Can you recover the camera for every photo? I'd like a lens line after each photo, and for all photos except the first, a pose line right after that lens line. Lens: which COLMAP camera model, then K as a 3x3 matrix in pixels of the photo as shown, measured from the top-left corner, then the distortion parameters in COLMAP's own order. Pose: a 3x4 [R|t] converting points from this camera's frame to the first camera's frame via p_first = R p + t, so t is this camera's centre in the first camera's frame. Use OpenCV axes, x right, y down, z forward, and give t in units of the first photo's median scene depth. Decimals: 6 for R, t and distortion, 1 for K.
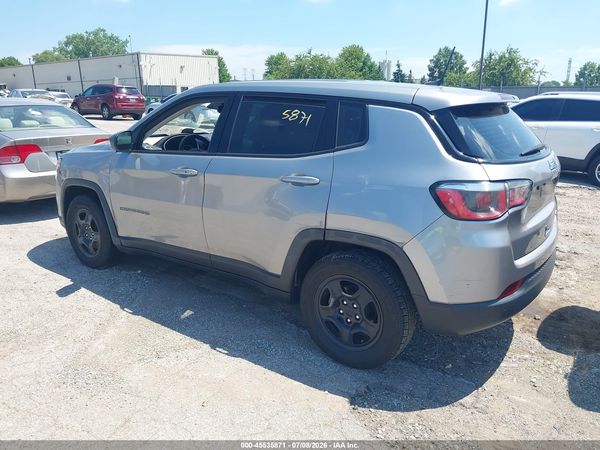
lens RADIAL K [[476.6, 0, 298.1], [0, 476.6, 223.2], [0, 0, 1]] dist [0.004760, 0.004265]
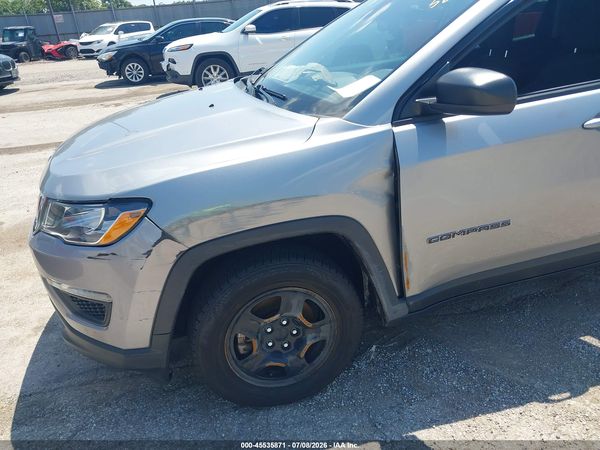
lens RADIAL K [[480.6, 0, 293.3], [0, 480.6, 229.4], [0, 0, 1]] dist [-0.006767, -0.011252]
pose [[0.619891, -0.371950, 0.690933, -0.799552], [0.270452, 0.927841, 0.256840, -0.205429], [-0.736608, 0.027652, 0.675755, 0.793536]]
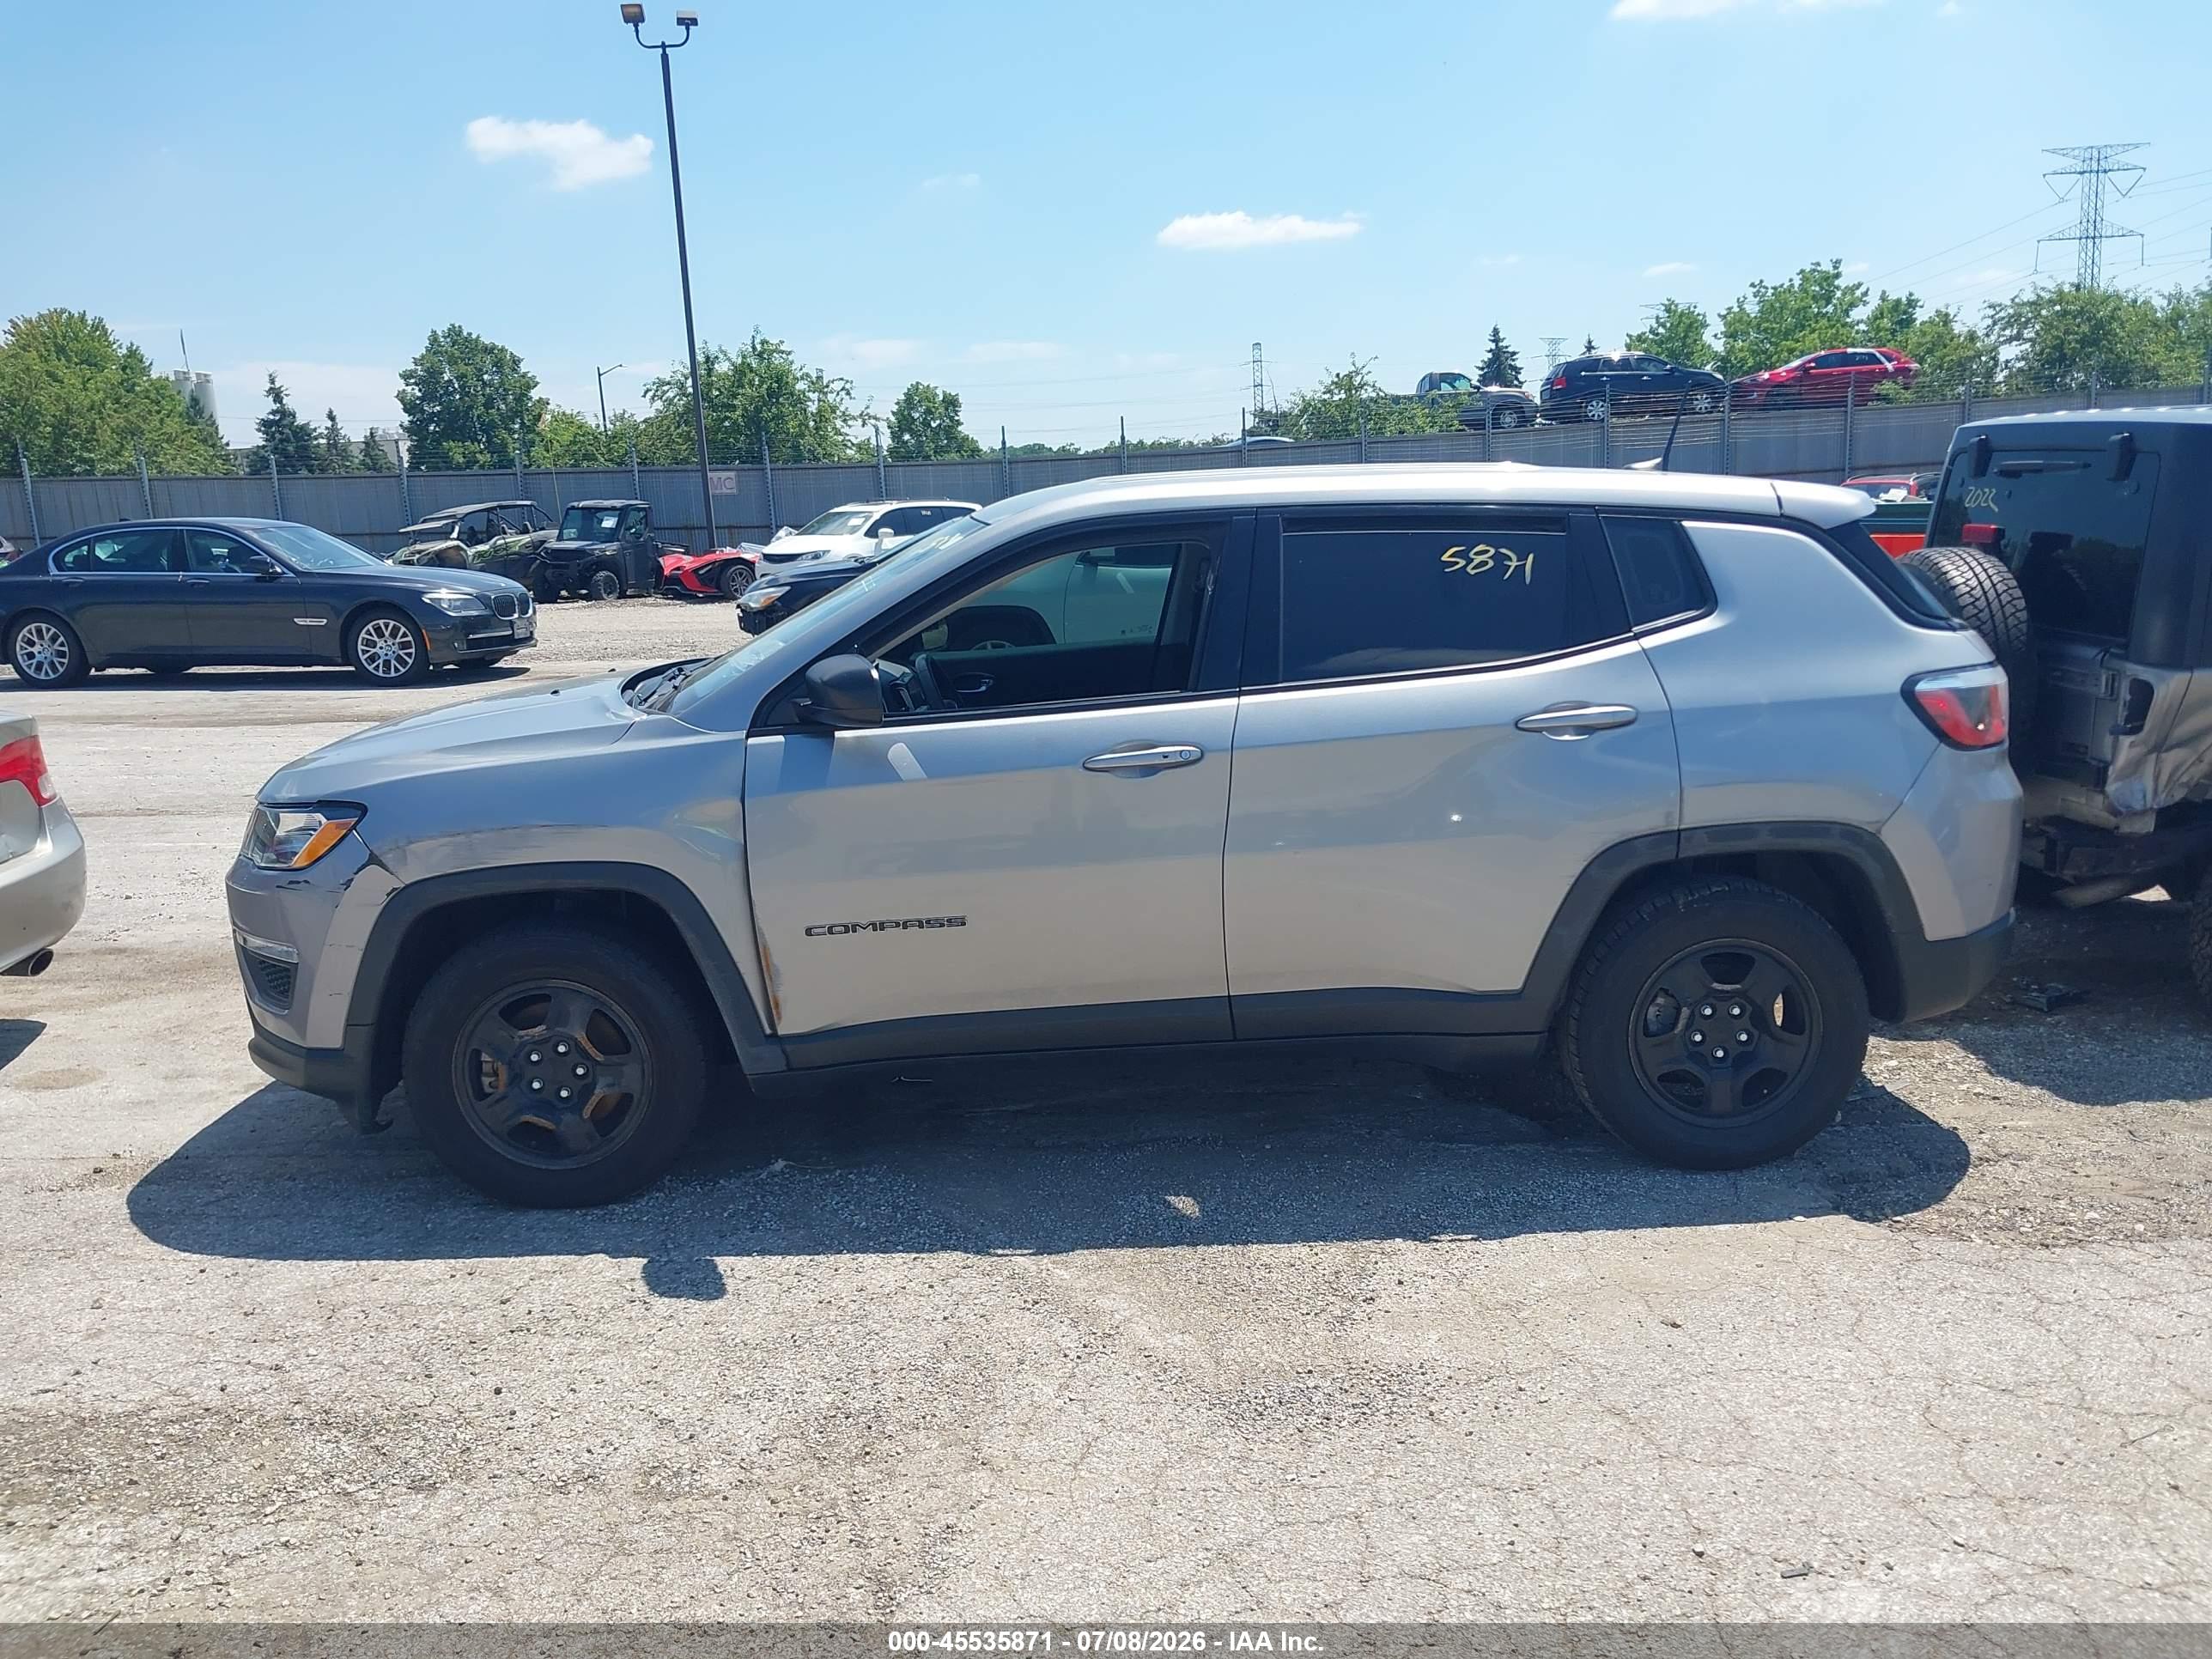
lens RADIAL K [[1792.7, 0, 1104.7], [0, 1792.7, 792.2], [0, 0, 1]] dist [0.007023, -0.000024]
pose [[0.796100, -0.133076, 0.590352, -0.859058], [0.191154, 0.980875, -0.036668, -0.040003], [-0.574182, 0.142040, 0.806313, 0.044466]]
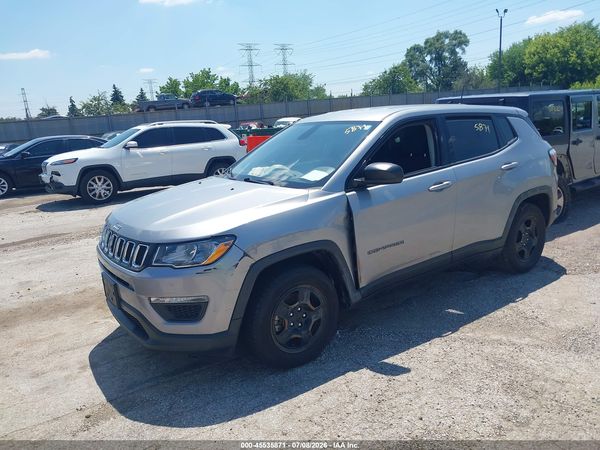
lens RADIAL K [[476.6, 0, 298.1], [0, 476.6, 223.2], [0, 0, 1]] dist [0.004760, 0.004265]
pose [[0.318631, -0.234516, 0.918410, -1.225222], [0.301747, 0.943600, 0.136262, -0.245085], [-0.898567, 0.233710, 0.371425, 0.797953]]
